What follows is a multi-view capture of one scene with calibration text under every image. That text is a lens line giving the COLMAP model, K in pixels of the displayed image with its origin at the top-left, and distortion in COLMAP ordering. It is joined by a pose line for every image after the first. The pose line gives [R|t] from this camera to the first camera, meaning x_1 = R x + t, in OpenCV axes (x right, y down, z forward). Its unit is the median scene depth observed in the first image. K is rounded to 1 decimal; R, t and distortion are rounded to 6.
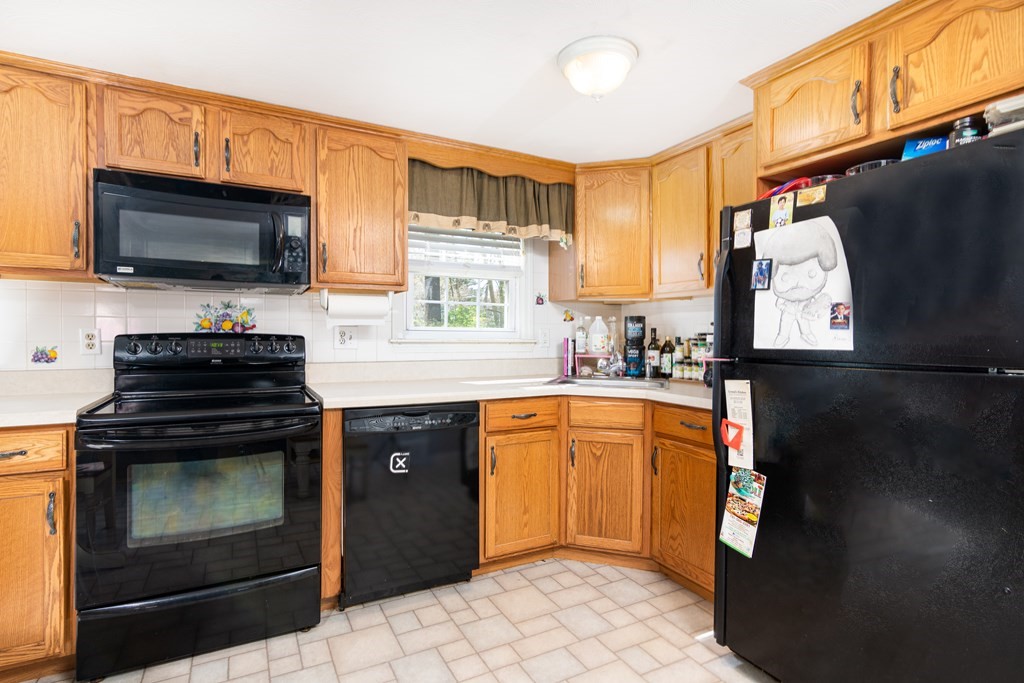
lens RADIAL K [[502.4, 0, 507.2], [0, 502.4, 340.7], [0, 0, 1]] dist [0.000297, 0.002483]
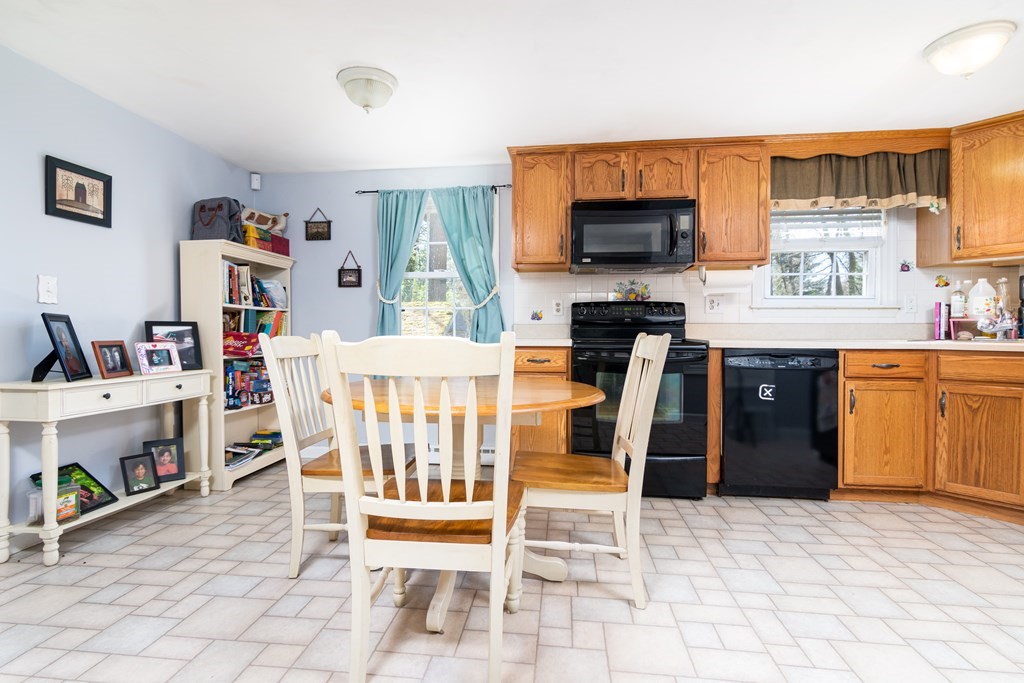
lens RADIAL K [[502.4, 0, 509.9], [0, 502.4, 337.8], [0, 0, 1]] dist [0.000297, 0.002483]
pose [[0.821735, 0.005246, -0.569846, -0.016248], [-0.007410, 0.999971, -0.001480, 0.095141], [0.569822, 0.005438, 0.821750, -0.407758]]
